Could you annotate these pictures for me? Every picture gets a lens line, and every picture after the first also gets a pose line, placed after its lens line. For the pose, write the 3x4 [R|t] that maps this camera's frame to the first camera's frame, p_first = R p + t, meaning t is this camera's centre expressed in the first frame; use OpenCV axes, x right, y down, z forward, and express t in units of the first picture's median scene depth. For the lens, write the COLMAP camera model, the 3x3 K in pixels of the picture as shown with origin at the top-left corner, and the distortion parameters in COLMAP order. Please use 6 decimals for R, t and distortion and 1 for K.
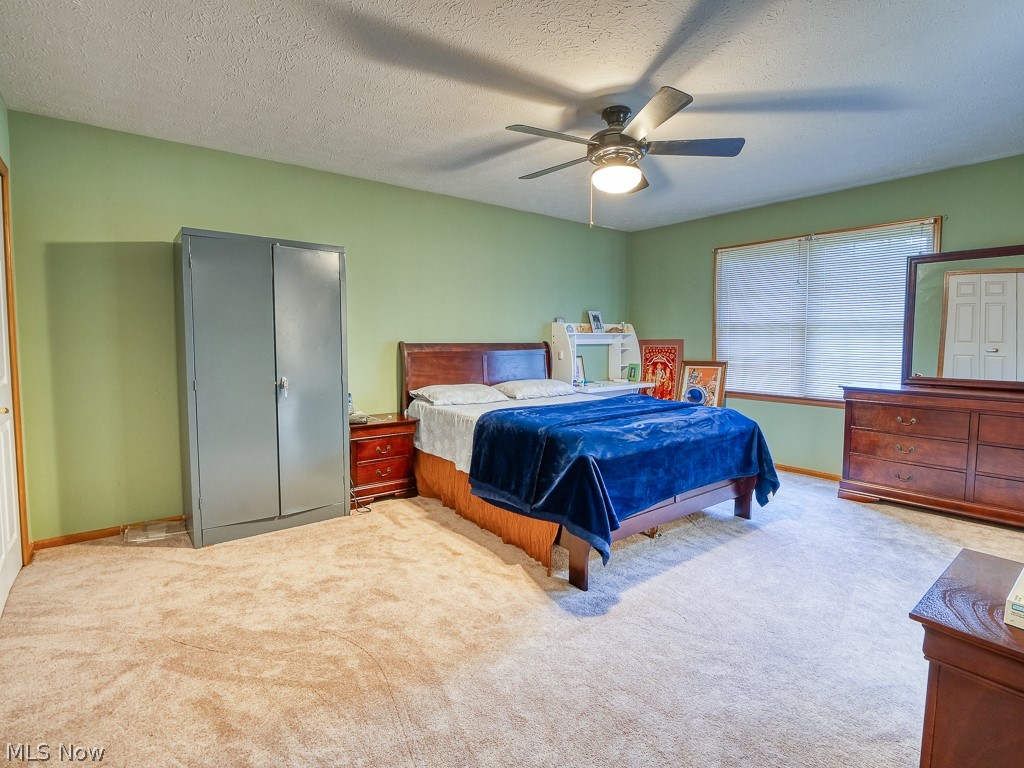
lens RADIAL K [[502.5, 0, 520.3], [0, 502.5, 371.9], [0, 0, 1]] dist [-0.011396, 0.000423]
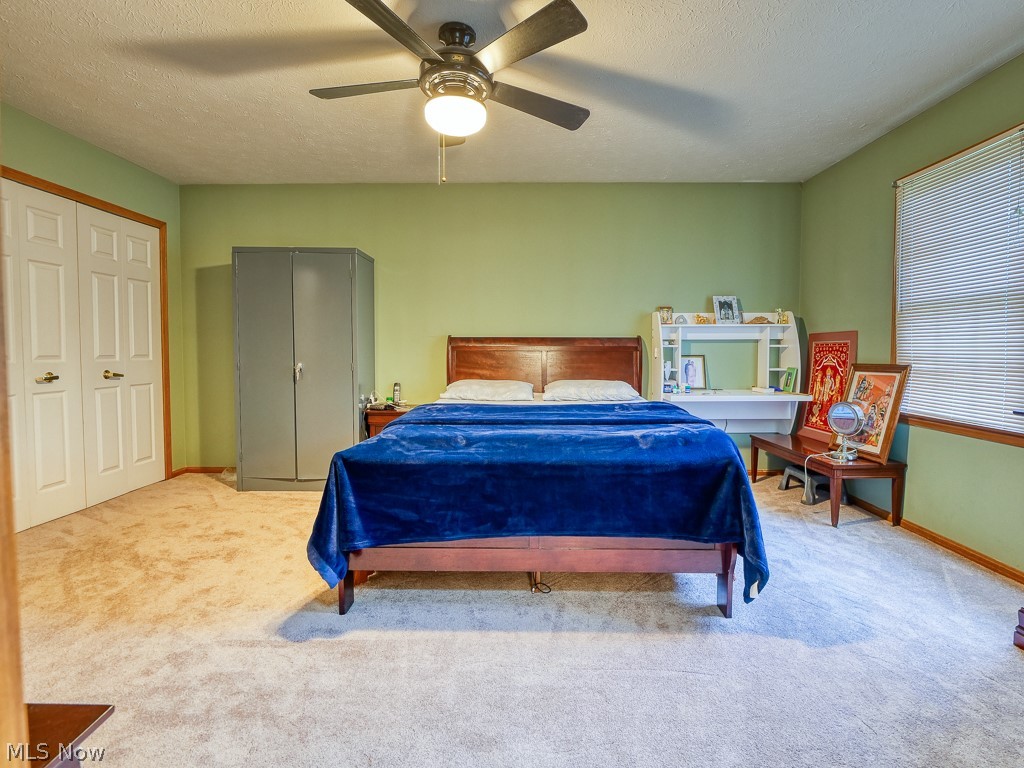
lens RADIAL K [[502.5, 0, 520.3], [0, 502.5, 371.9], [0, 0, 1]] dist [-0.011396, 0.000423]
pose [[0.775682, 0.029721, -0.630424, 0.423691], [-0.040970, 0.999155, -0.003305, 0.008587], [0.629793, 0.028392, 0.776244, 0.249568]]
